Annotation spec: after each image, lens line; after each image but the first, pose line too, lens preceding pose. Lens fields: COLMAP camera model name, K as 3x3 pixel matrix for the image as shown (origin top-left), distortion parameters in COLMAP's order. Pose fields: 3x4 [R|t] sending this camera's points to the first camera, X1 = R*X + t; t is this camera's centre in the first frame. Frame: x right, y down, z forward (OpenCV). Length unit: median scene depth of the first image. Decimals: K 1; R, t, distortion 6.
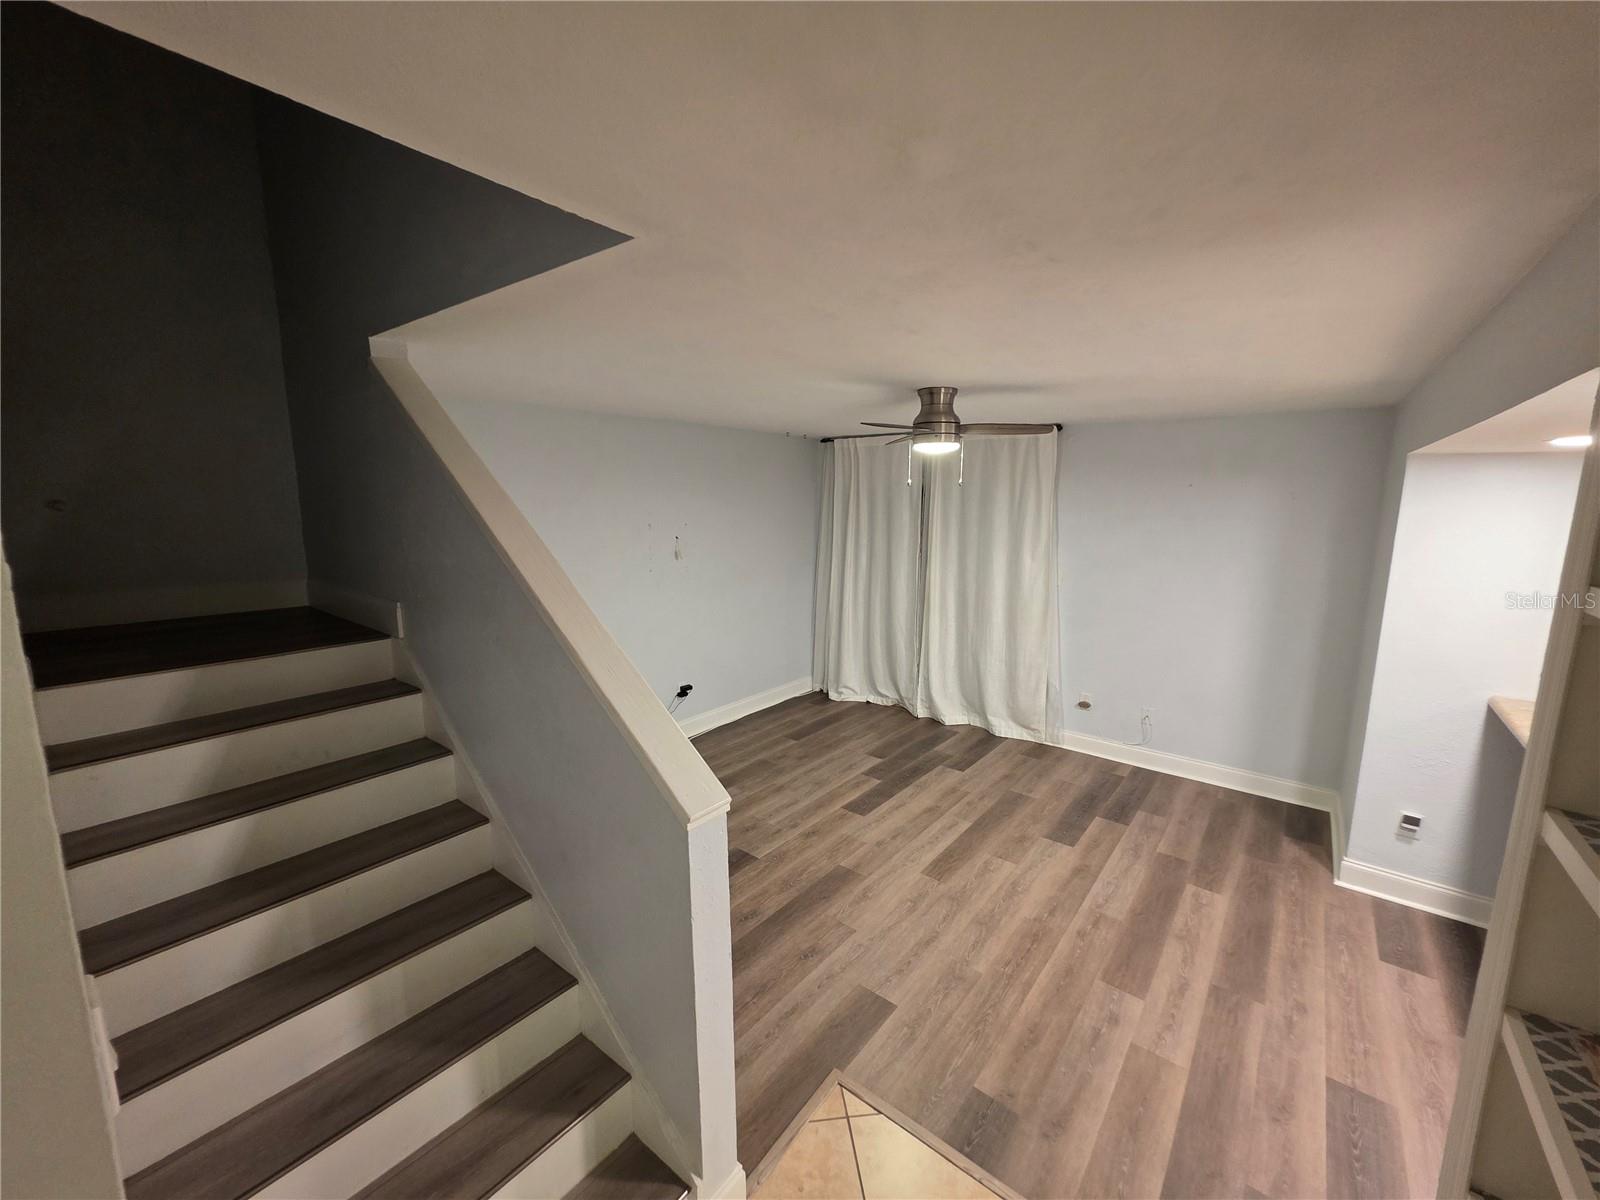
lens RADIAL K [[641.4, 0, 798.9], [0, 641.4, 595.4], [0, 0, 1]] dist [-0.001086, 0.000079]
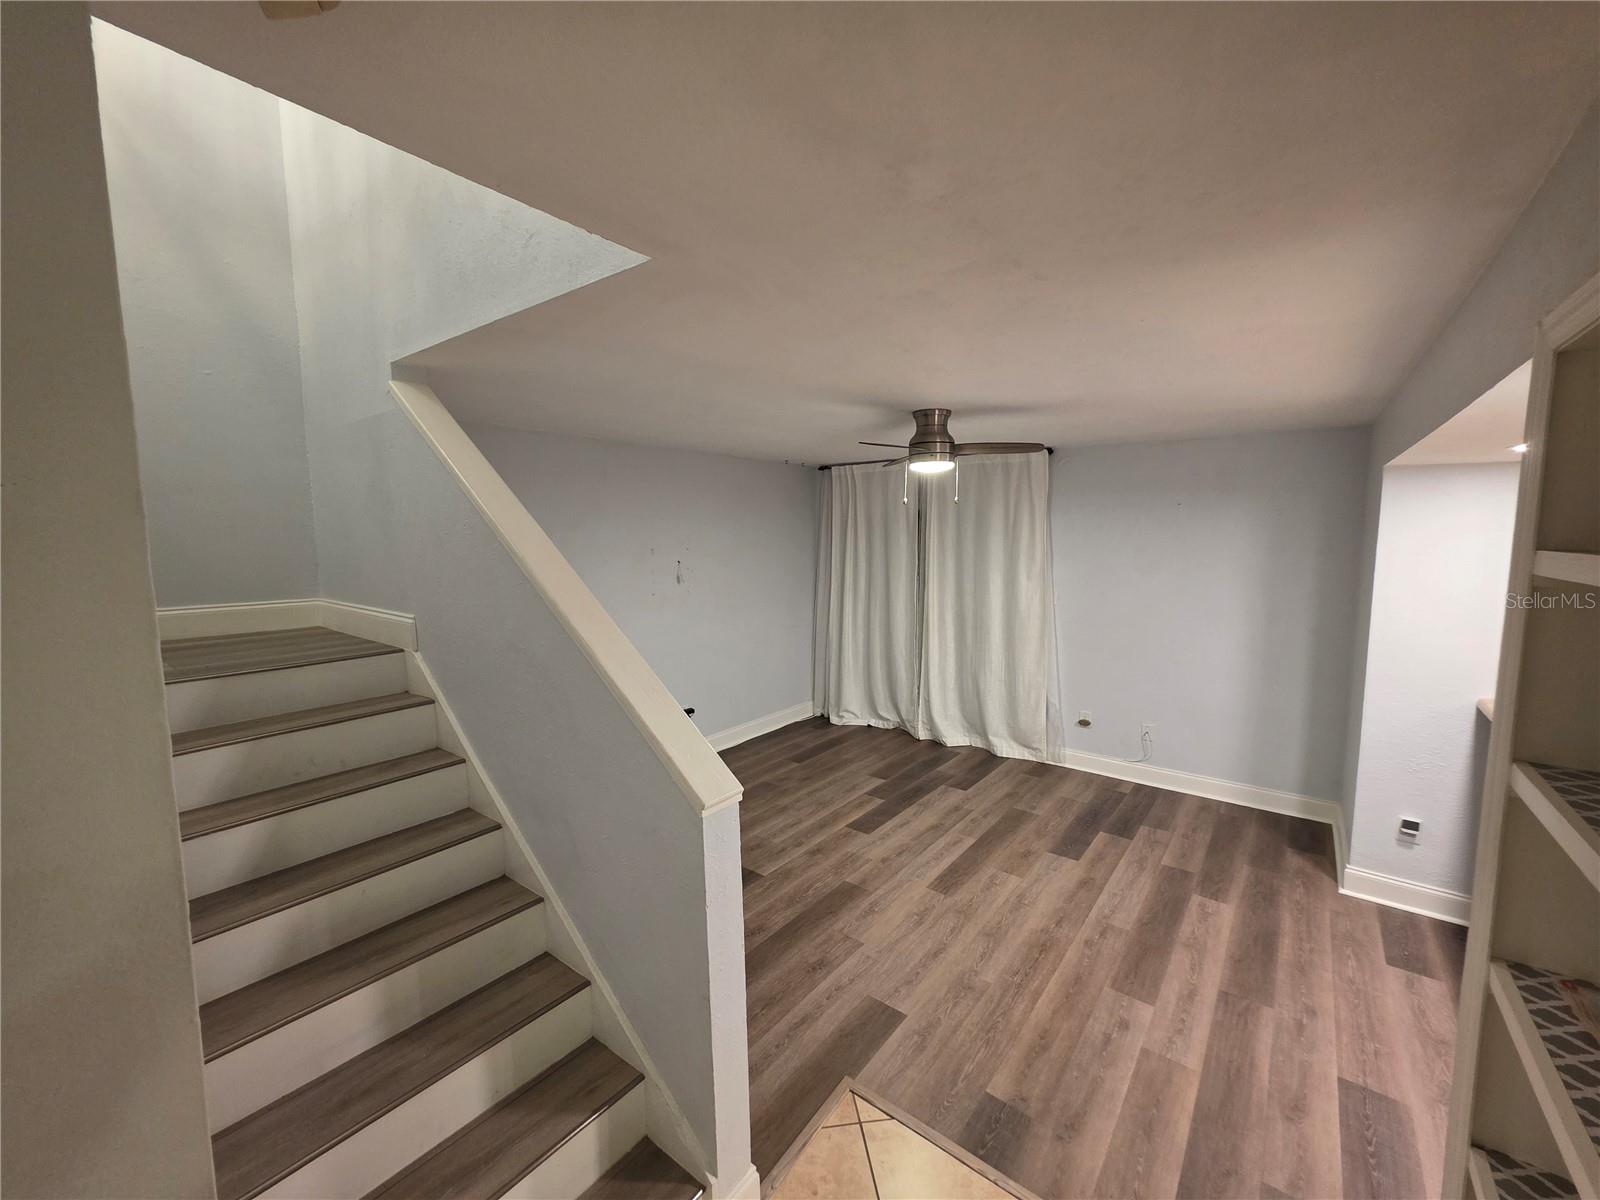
lens RADIAL K [[641.4, 0, 799.5], [0, 641.4, 593.7], [0, 0, 1]] dist [-0.001086, 0.000079]
pose [[0.999911, -0.012210, 0.005430, -0.010706], [0.012498, 0.998319, -0.056591, 0.039490], [-0.004730, 0.056654, 0.998383, -0.030443]]
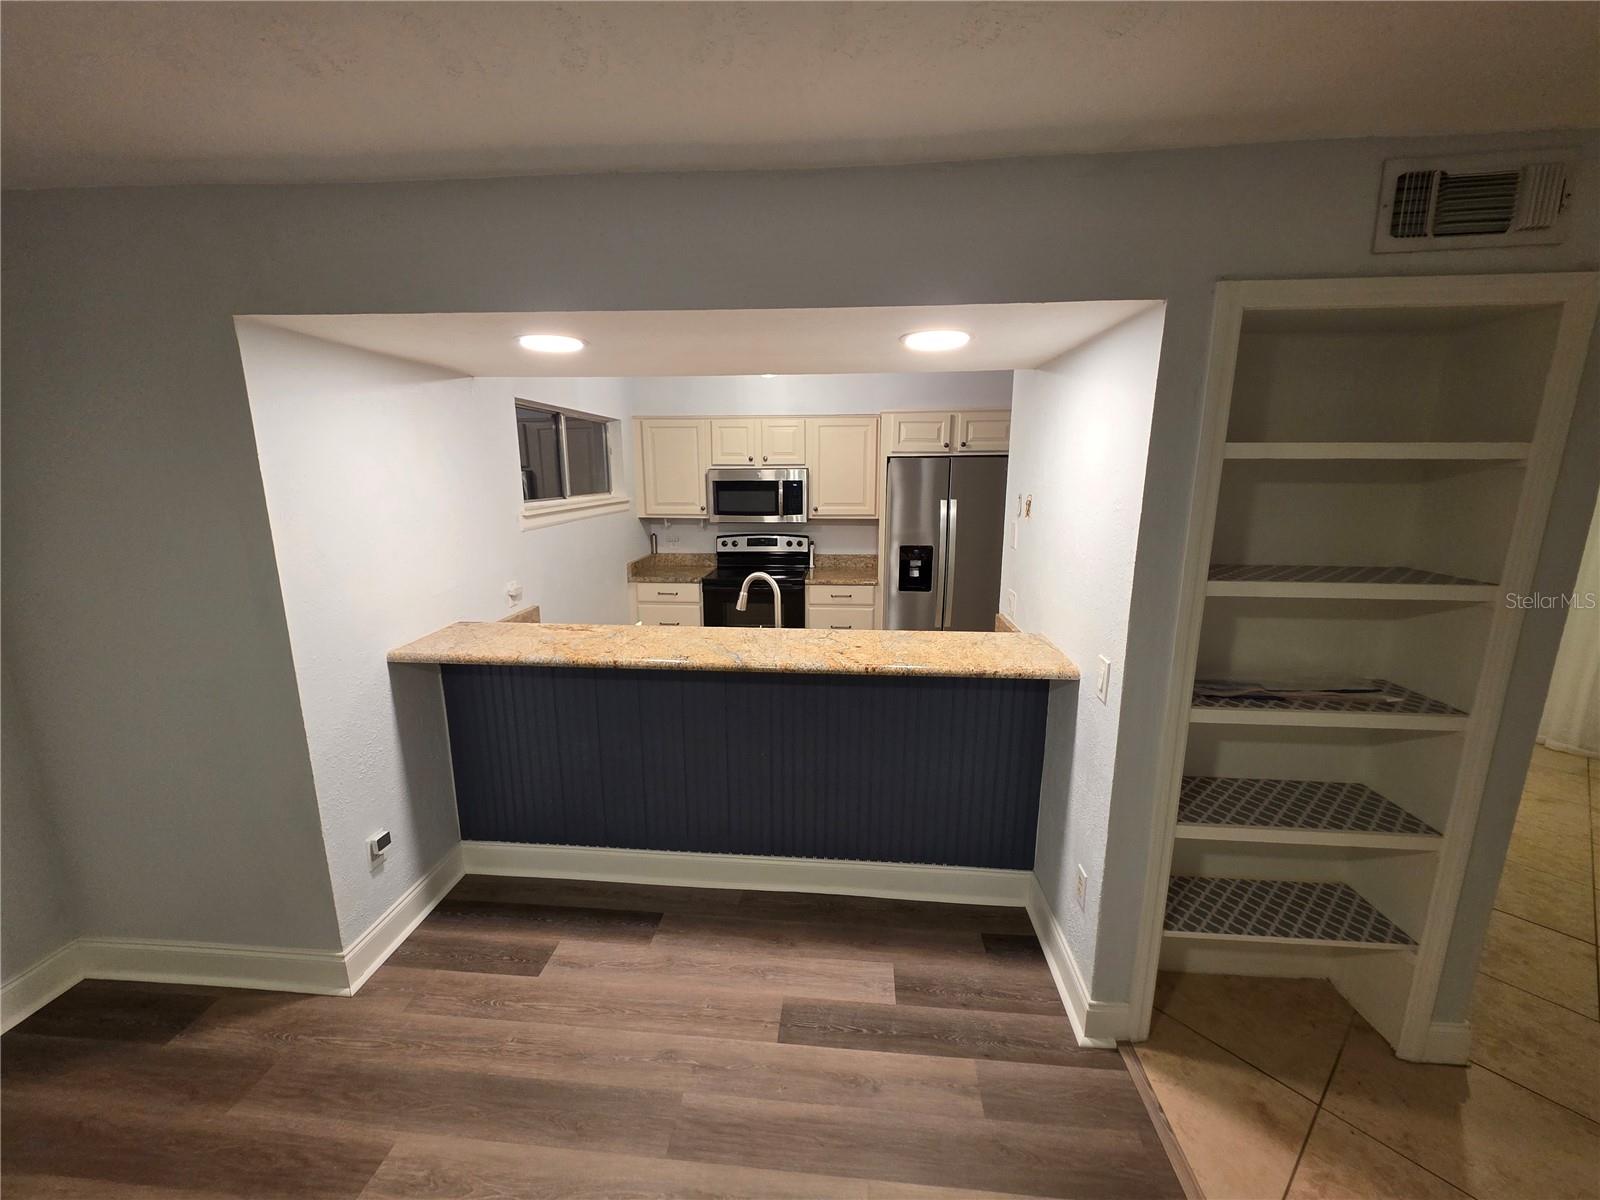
lens RADIAL K [[641.4, 0, 803.1], [0, 641.4, 595.6], [0, 0, 1]] dist [-0.001086, 0.000079]
pose [[-0.554901, -0.177278, 0.812809, 0.149840], [0.119470, 0.949923, 0.288745, -0.097763], [-0.823293, 0.257331, -0.505933, 1.093694]]
